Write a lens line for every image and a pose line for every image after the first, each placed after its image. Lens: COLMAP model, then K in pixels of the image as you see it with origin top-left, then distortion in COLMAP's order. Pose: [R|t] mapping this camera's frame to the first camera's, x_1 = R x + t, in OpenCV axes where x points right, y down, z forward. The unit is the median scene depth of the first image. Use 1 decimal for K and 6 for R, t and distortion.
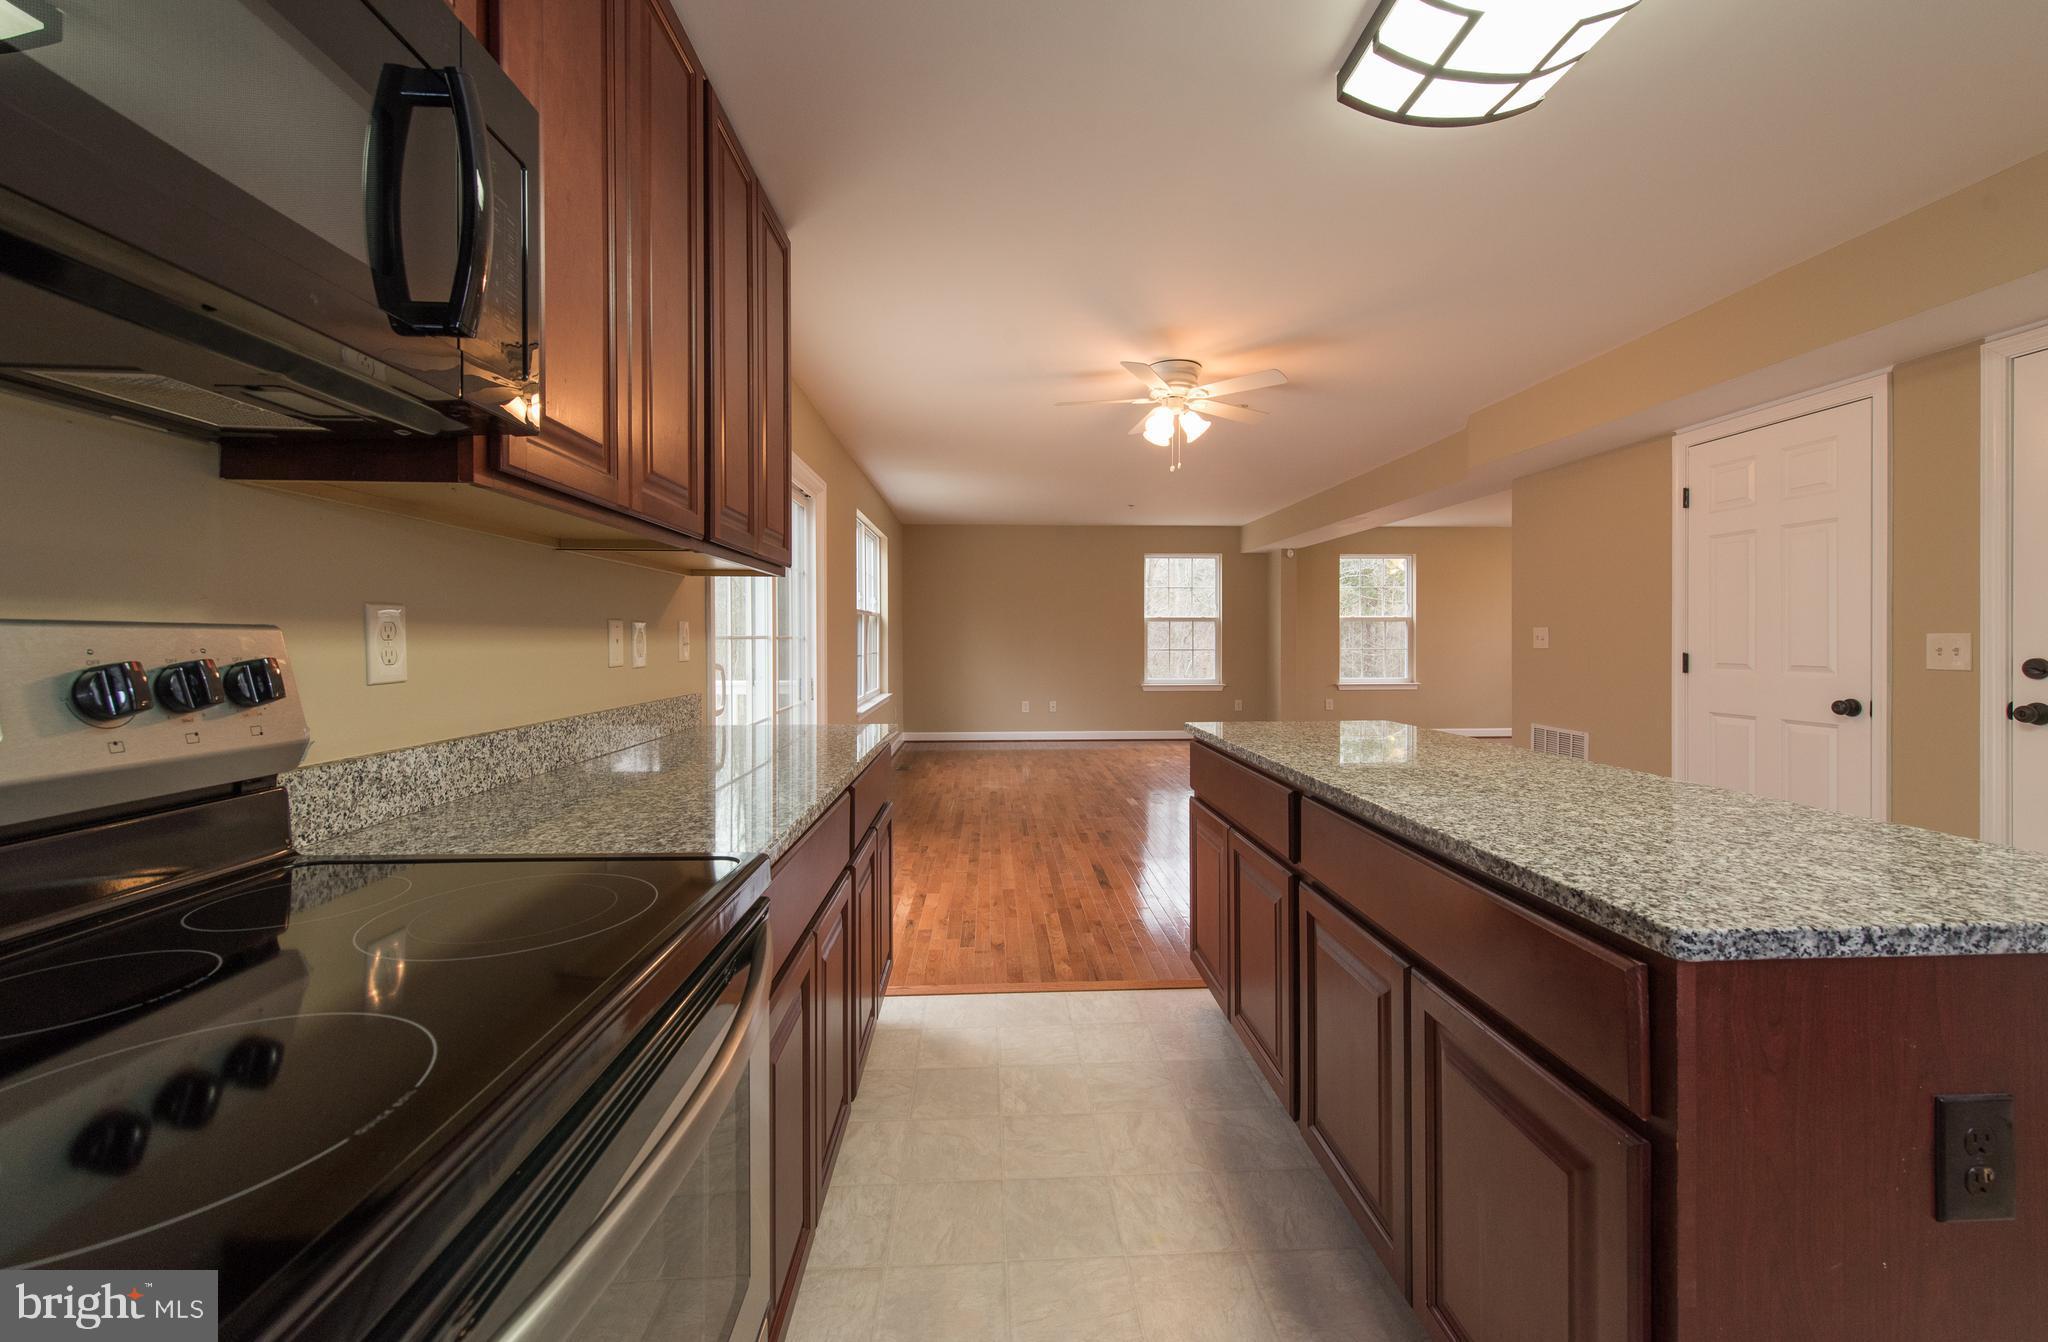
lens RADIAL K [[793.4, 0, 1016.3], [0, 793.4, 654.9], [0, 0, 1]] dist [0.010065, 0.000011]
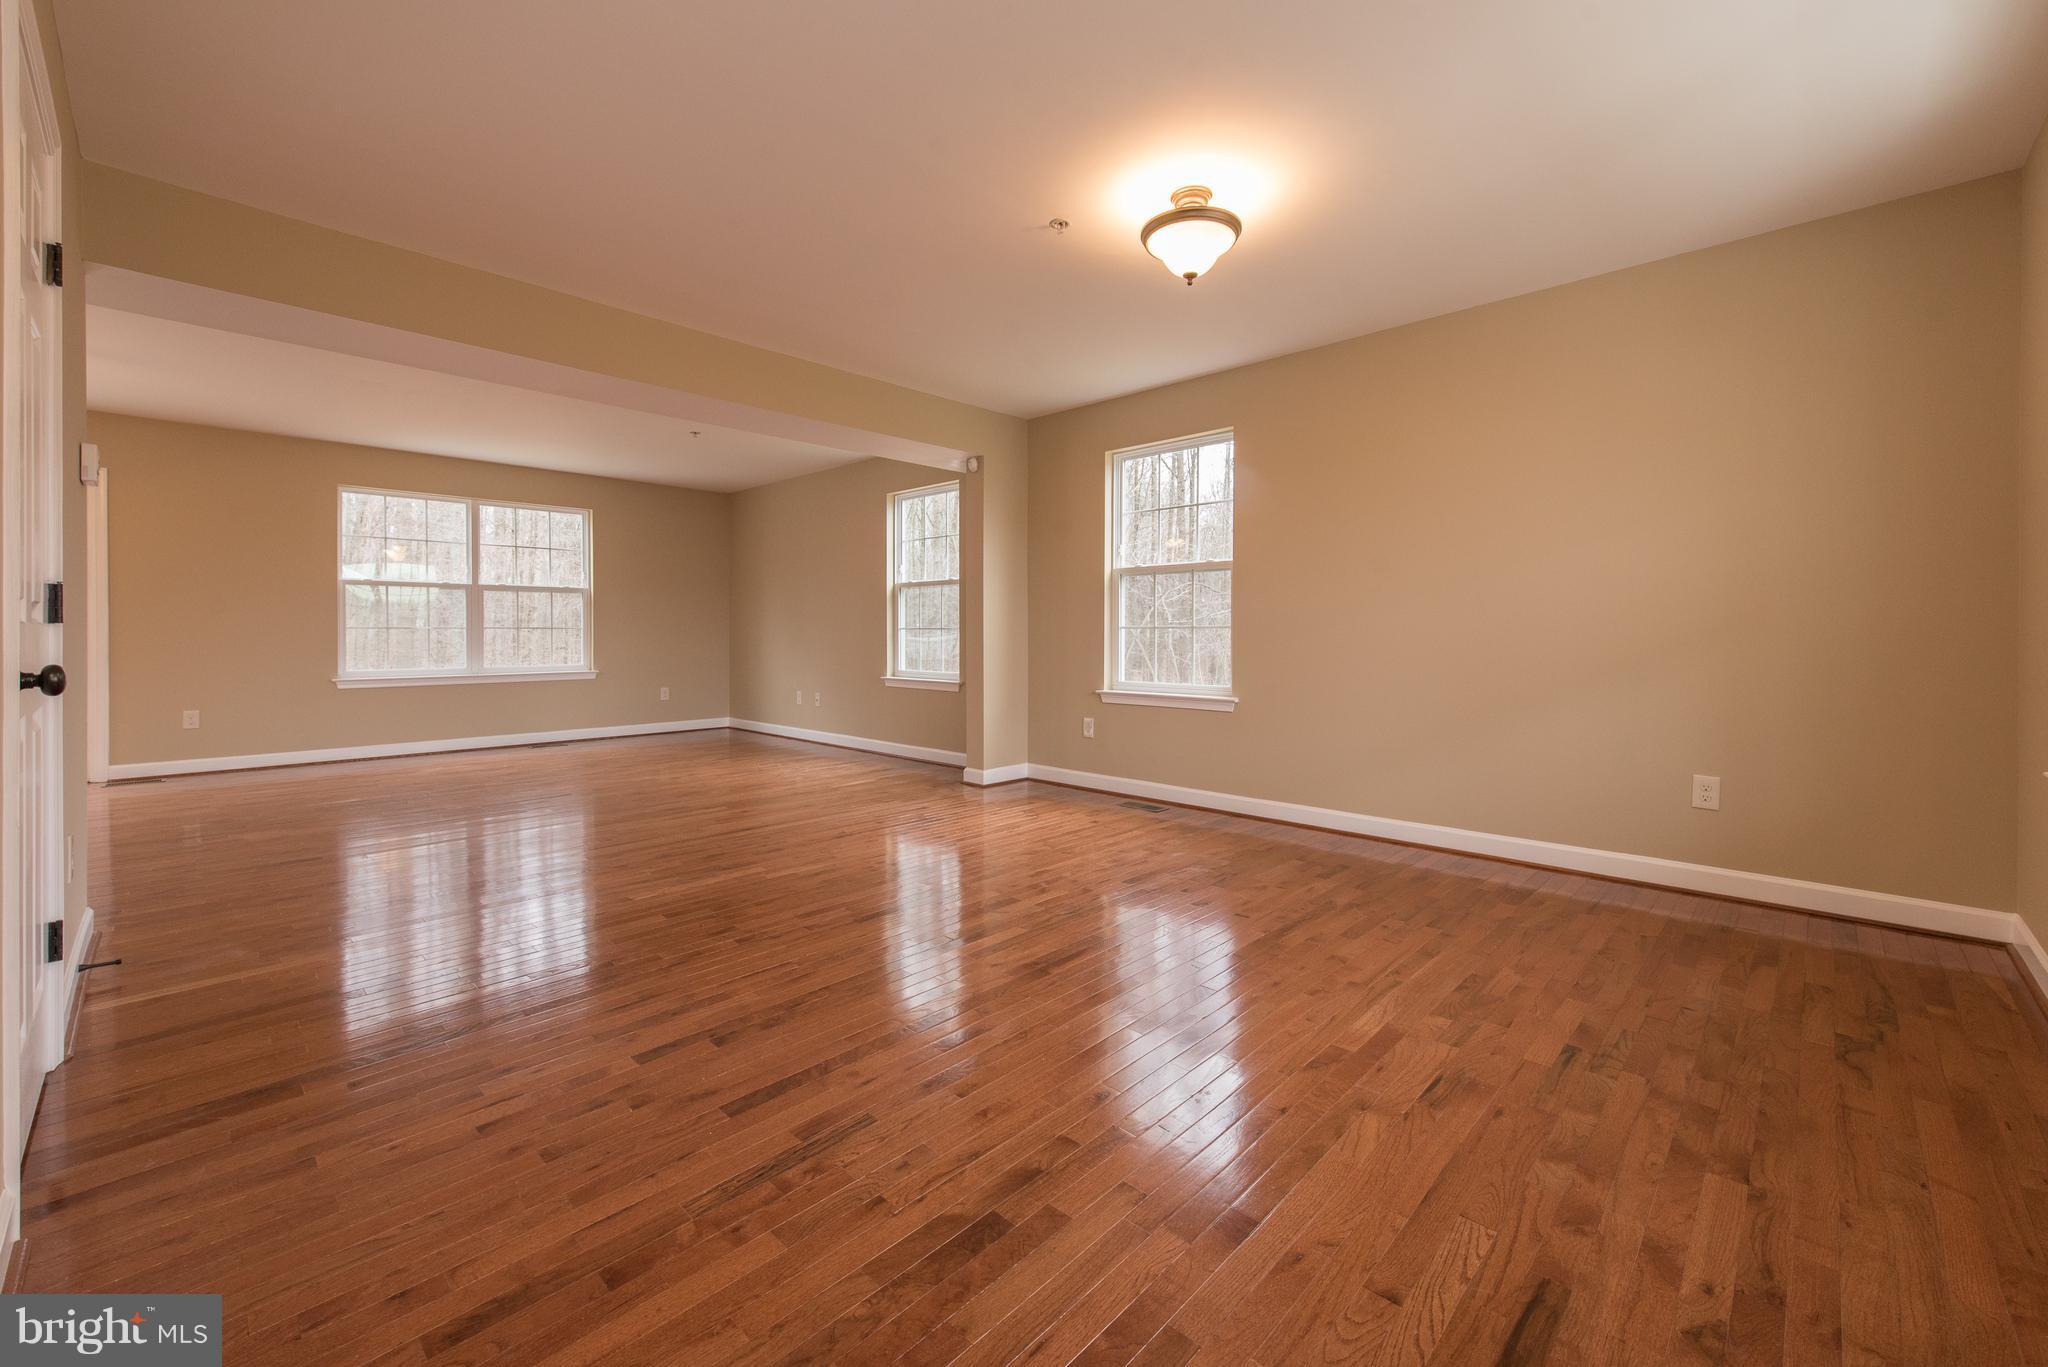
lens RADIAL K [[818.0, 0, 1047.1], [0, 818.0, 638.9], [0, 0, 1]] dist [0.008523, -0.002193]
pose [[0.699719, 0.007464, -0.714379, 1.041568], [-0.018403, 0.999802, -0.007580, 0.007472], [0.714181, 0.018450, 0.699718, 0.769816]]
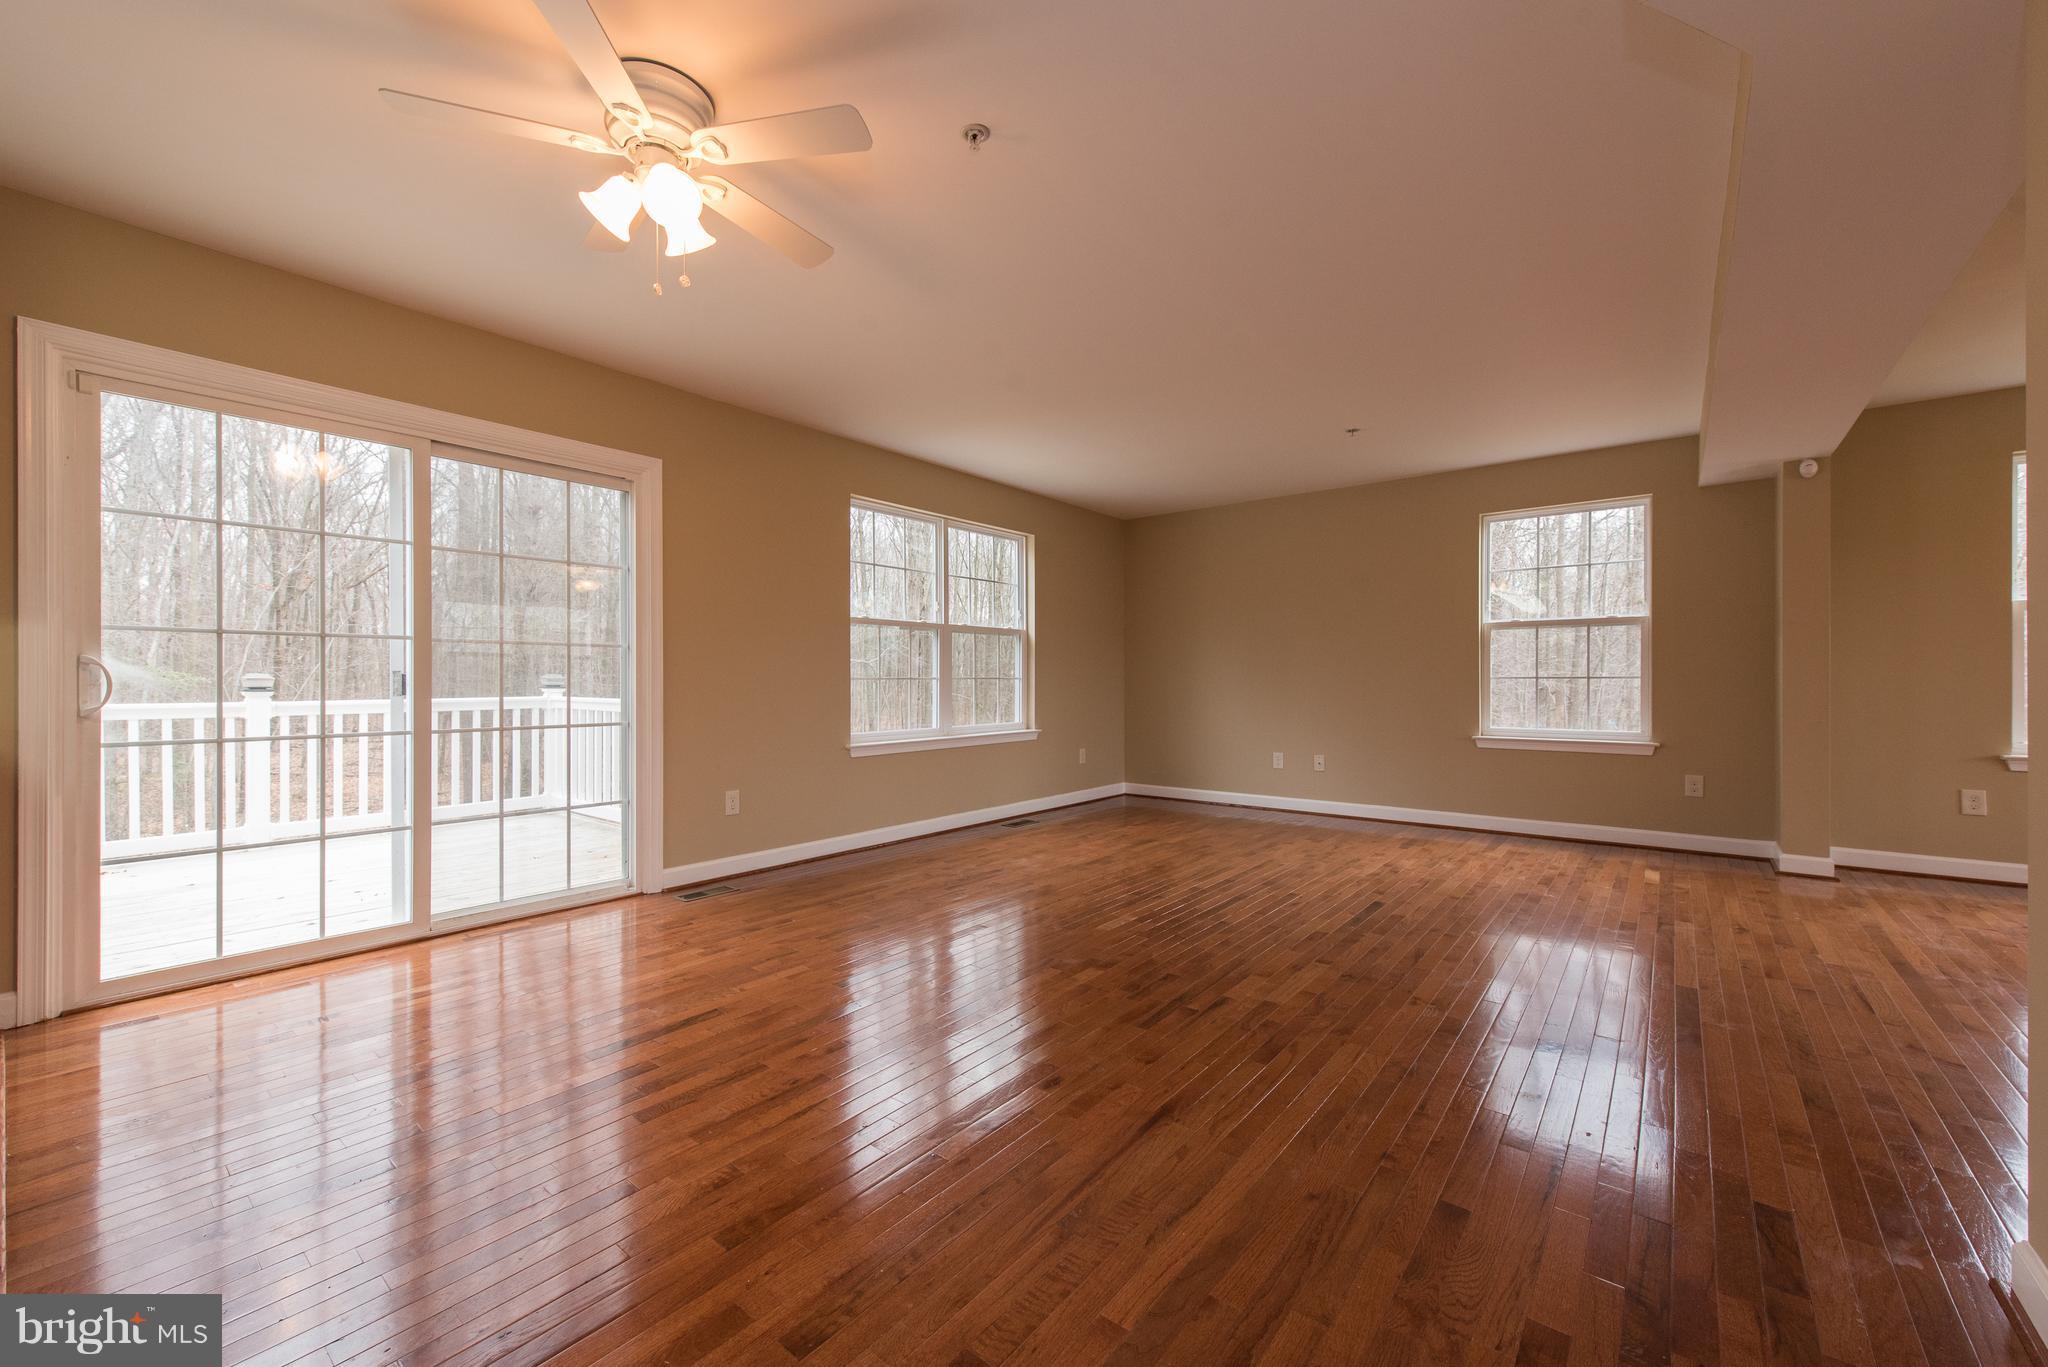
lens RADIAL K [[818.0, 0, 1022.3], [0, 818.0, 689.3], [0, 0, 1]] dist [0.008523, -0.002193]
pose [[0.744227, 0.003369, -0.667918, 0.409268], [-0.013771, 0.999852, -0.010301, 0.017310], [0.667784, 0.016864, 0.744164, 0.419843]]
